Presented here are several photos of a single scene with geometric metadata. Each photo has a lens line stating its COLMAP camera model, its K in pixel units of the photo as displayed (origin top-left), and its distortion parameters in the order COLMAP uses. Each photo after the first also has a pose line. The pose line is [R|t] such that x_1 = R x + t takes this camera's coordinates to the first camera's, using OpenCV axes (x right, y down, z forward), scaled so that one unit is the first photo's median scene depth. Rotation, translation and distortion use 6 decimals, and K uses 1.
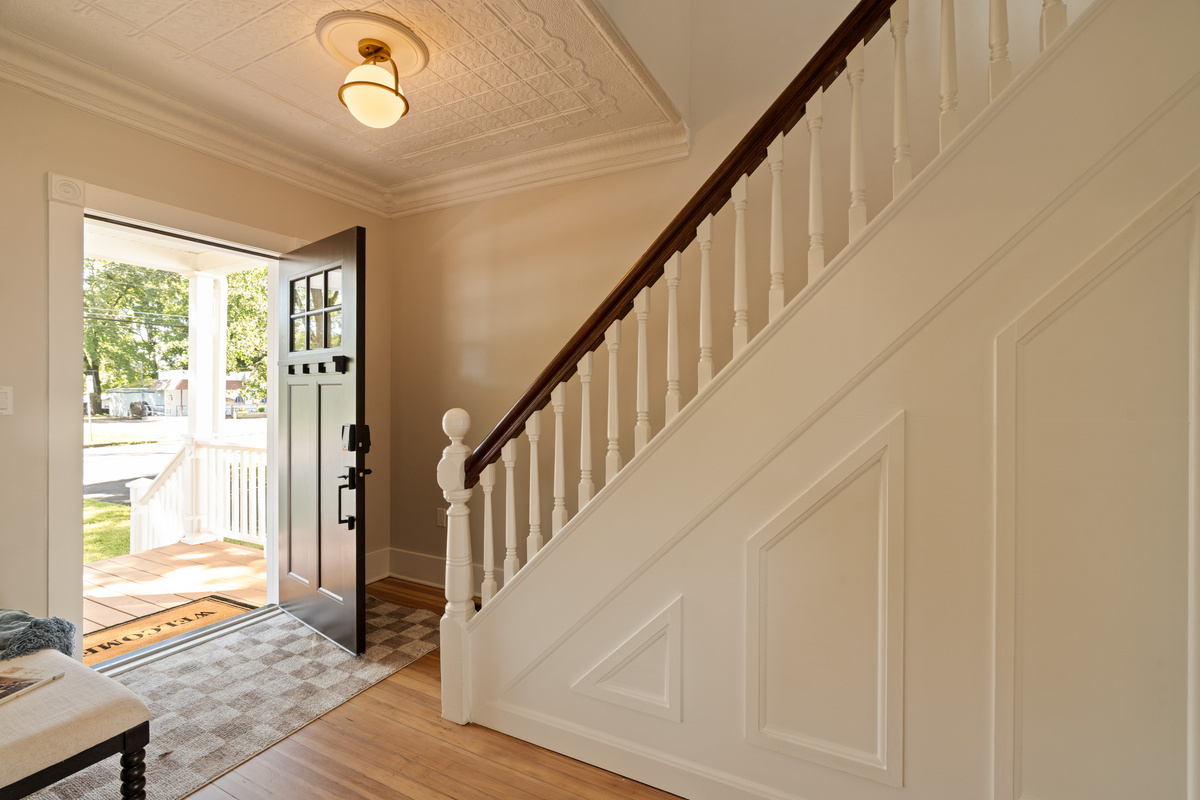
lens RADIAL K [[538.7, 0, 597.9], [0, 538.7, 397.5], [0, 0, 1]] dist [-0.004712, 0.000442]
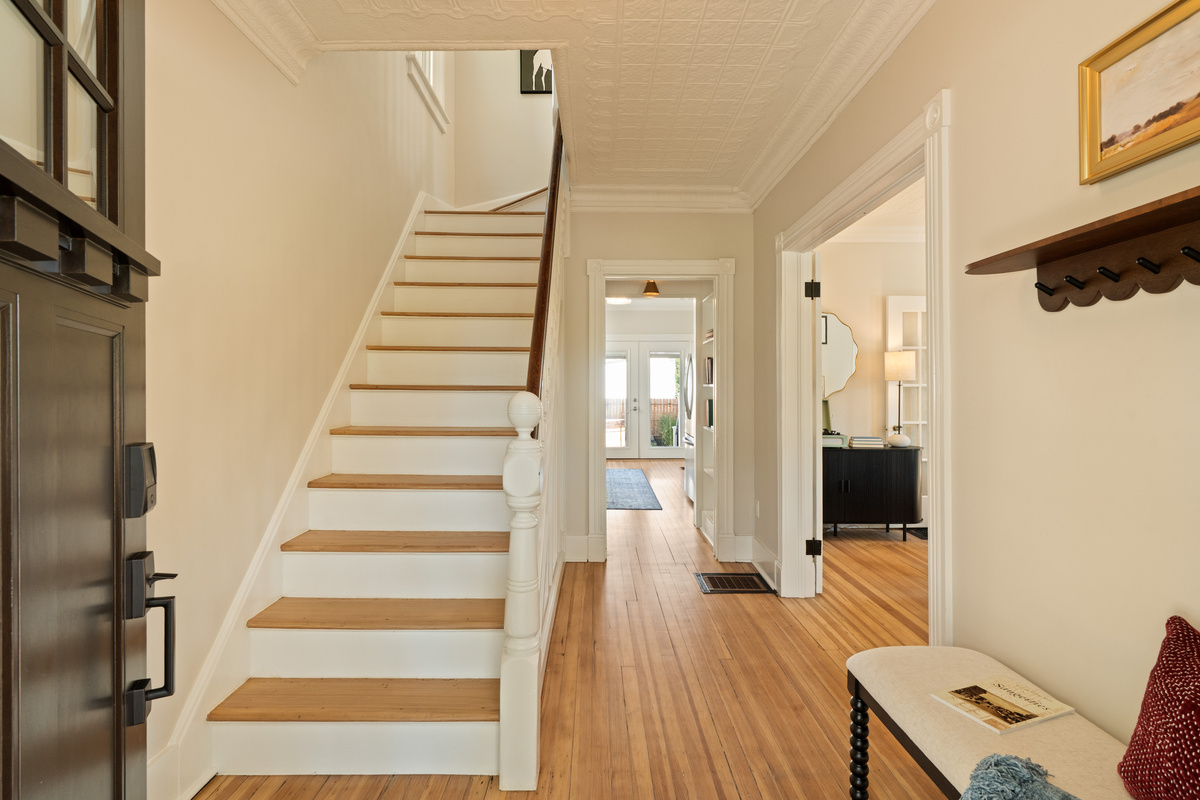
lens RADIAL K [[570.4, 0, 602.9], [0, 570.4, 397.0], [0, 0, 1]] dist [-0.003170, 0.000794]
pose [[-0.464535, -0.012743, 0.885463, -1.261076], [0.007951, 0.999796, 0.018560, 0.008473], [-0.885519, 0.015662, -0.464339, 1.529162]]
